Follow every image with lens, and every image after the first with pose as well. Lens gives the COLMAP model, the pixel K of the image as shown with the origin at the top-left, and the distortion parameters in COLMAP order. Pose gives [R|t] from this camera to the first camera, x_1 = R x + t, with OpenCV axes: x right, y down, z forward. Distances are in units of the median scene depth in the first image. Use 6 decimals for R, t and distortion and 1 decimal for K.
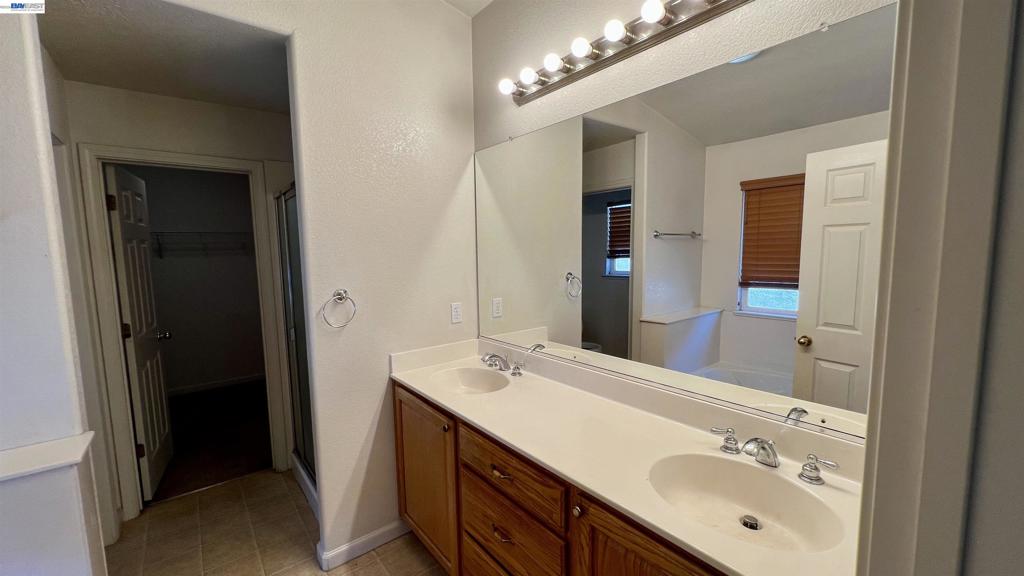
lens RADIAL K [[413.9, 0, 513.4], [0, 413.9, 292.2], [0, 0, 1]] dist [-0.000293, -0.000344]
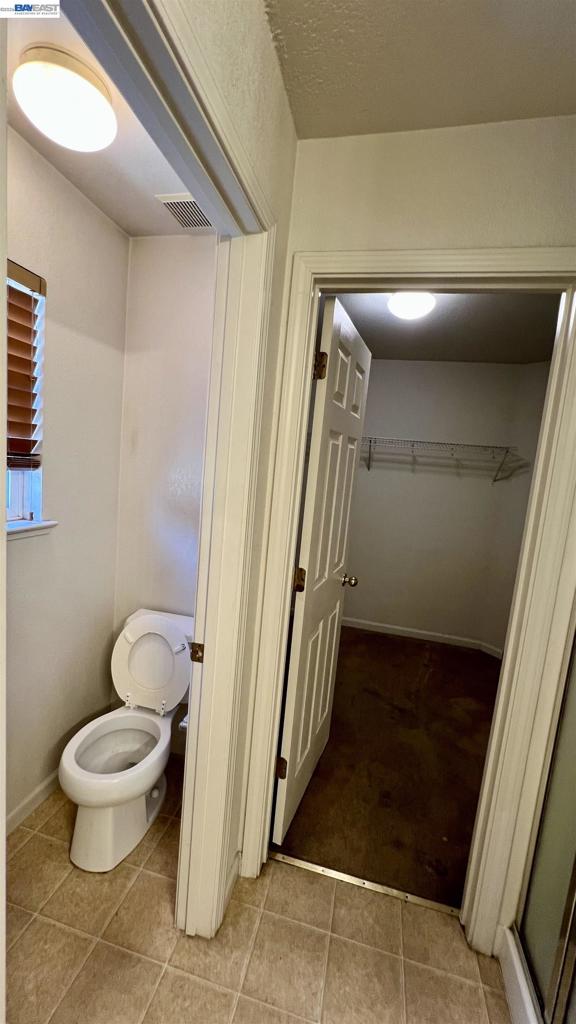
lens RADIAL K [[413.9, 0, 286.0], [0, 413.9, 510.8], [0, 0, 1]] dist [-0.000293, -0.000344]
pose [[0.615437, 0.167637, -0.770152, -0.390664], [-0.183602, 0.980731, 0.066755, -0.033892], [0.766503, 0.100318, 0.634357, 0.462224]]
